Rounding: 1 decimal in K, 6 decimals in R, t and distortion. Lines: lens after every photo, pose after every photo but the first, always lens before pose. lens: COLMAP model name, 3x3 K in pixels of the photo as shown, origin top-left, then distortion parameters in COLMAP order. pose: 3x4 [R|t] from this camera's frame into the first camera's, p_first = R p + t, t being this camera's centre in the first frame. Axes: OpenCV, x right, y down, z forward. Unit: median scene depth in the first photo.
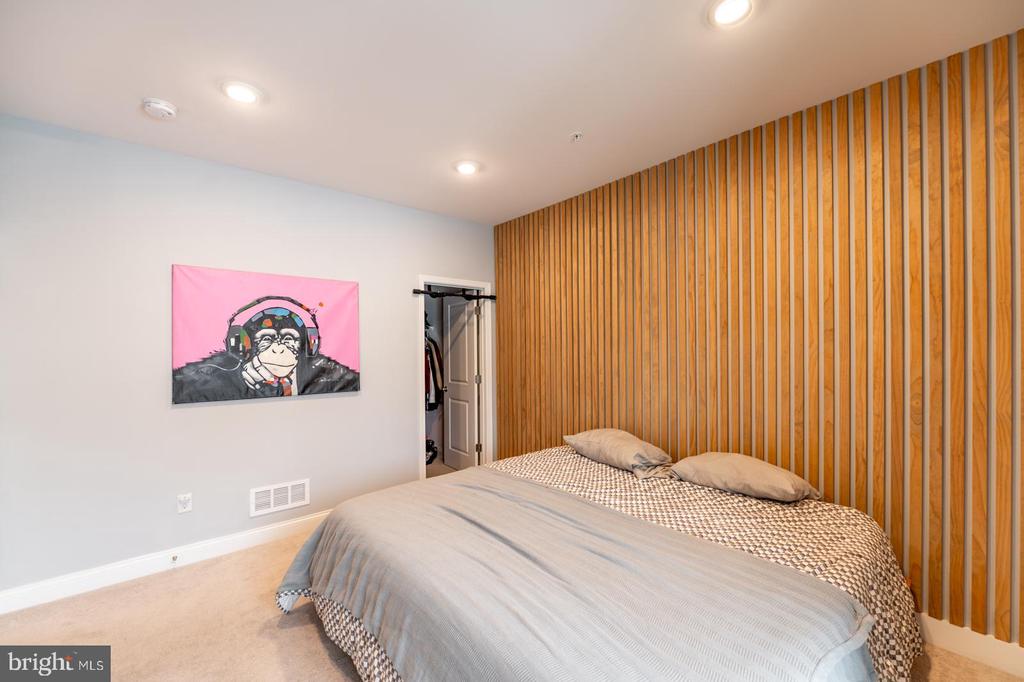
lens RADIAL K [[417.1, 0, 510.6], [0, 417.1, 345.4], [0, 0, 1]] dist [0.002499, -0.000081]
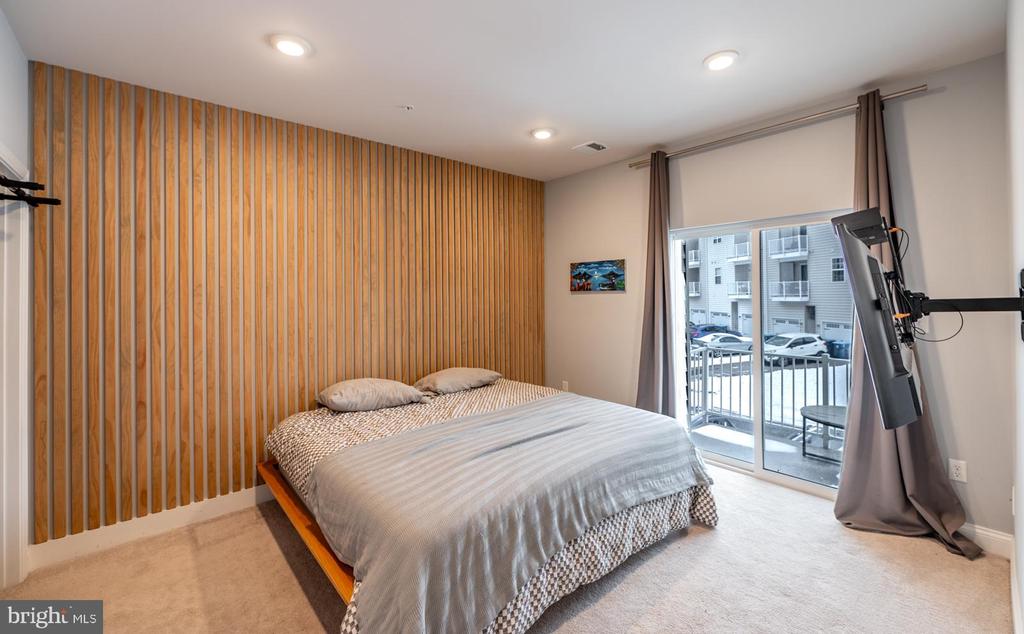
lens RADIAL K [[424.1, 0, 501.6], [0, 424.1, 290.4], [0, 0, 1]] dist [0.001896, 0.000010]
pose [[0.031827, 0.015141, 0.999379, -0.830683], [0.009544, 0.999835, -0.015452, 0.002441], [-0.999448, 0.010030, 0.031677, 0.636903]]
